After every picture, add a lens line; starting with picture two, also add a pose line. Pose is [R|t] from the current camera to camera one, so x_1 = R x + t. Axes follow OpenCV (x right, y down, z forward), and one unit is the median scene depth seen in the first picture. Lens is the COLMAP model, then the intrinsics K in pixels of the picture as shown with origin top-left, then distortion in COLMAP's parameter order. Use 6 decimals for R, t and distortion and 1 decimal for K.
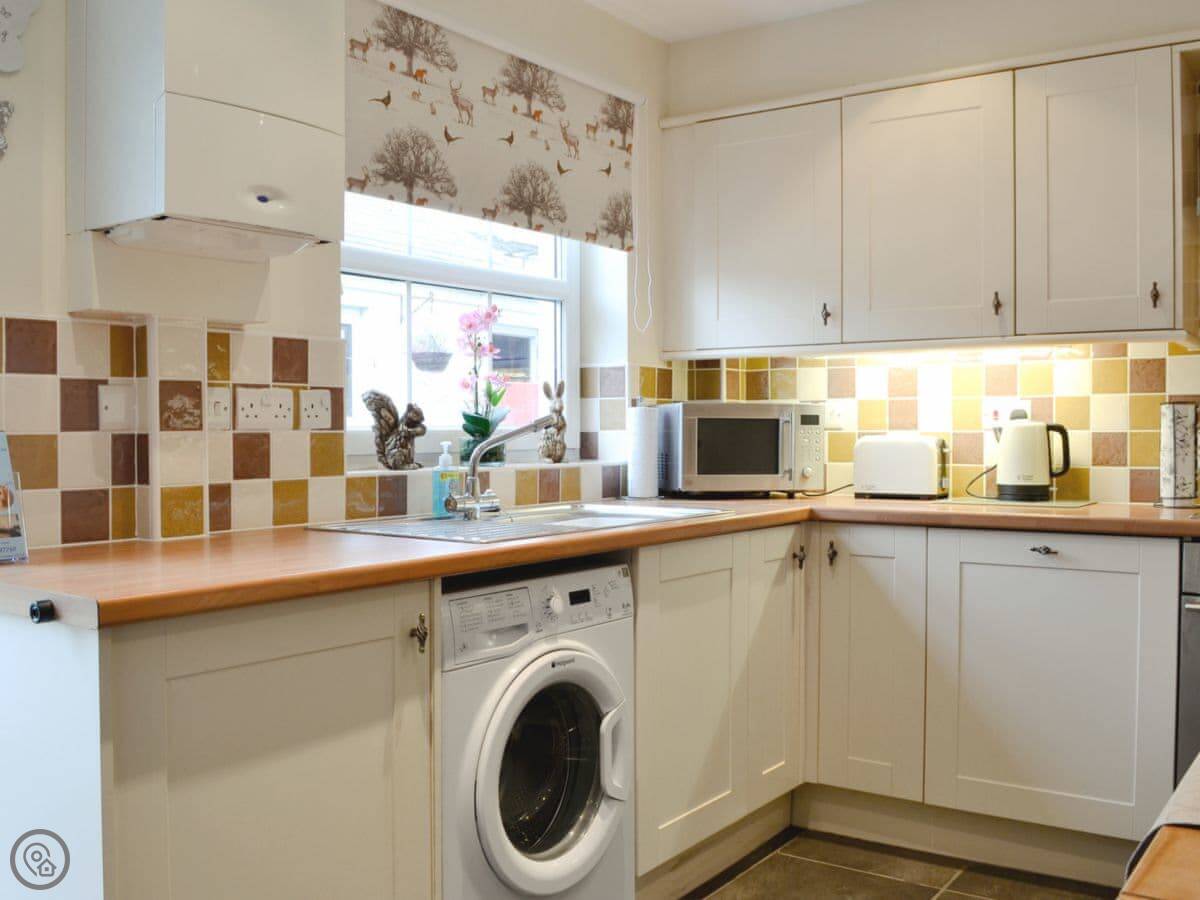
lens RADIAL K [[1096.3, 0, 600.0], [0, 1096.3, 450.0], [0, 0, 1]] dist [-0.068219, 0.004089]
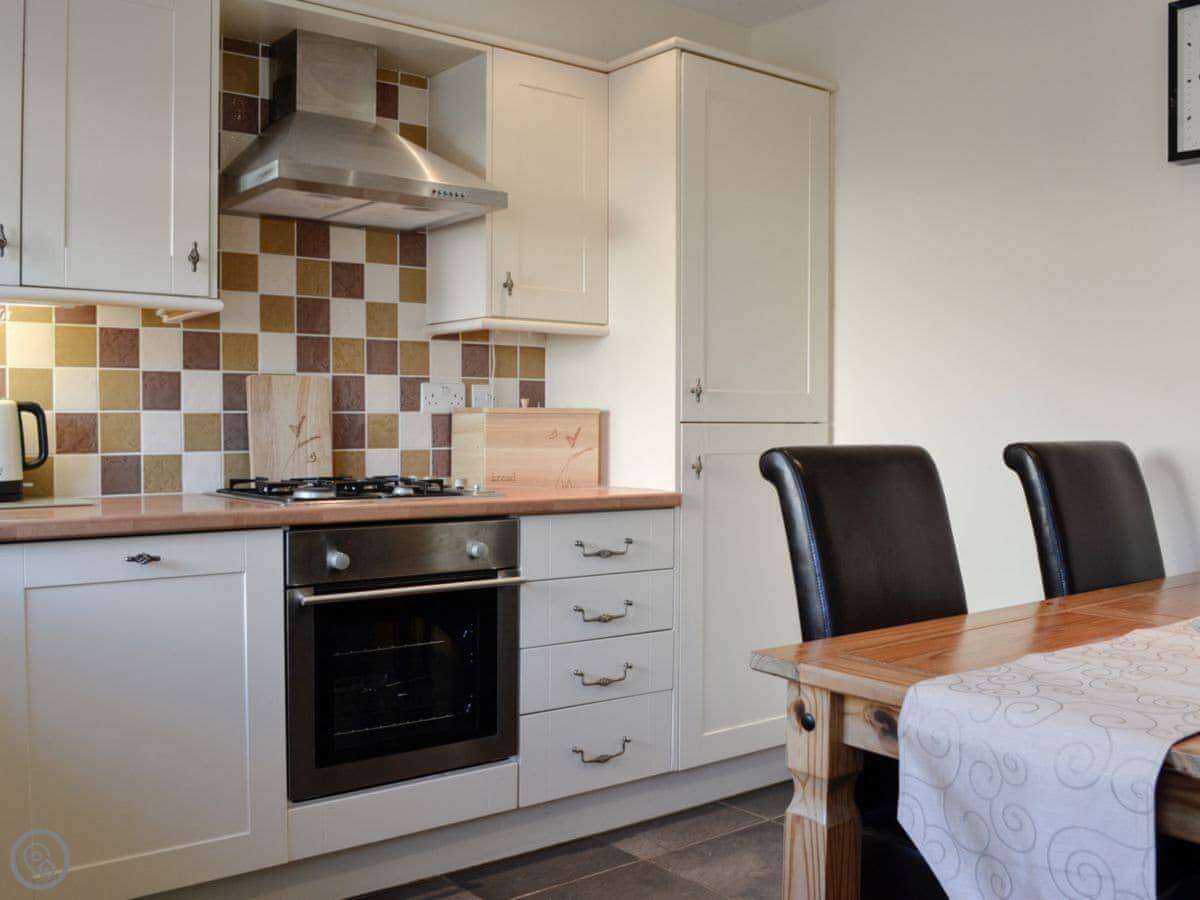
lens RADIAL K [[1096.3, 0, 600.0], [0, 1096.3, 450.0], [0, 0, 1]] dist [-0.068219, 0.004089]
pose [[0.273260, -0.027203, 0.961555, -0.224141], [0.015774, 0.999592, 0.023796, -0.001257], [-0.961811, 0.008665, 0.273578, 0.385238]]
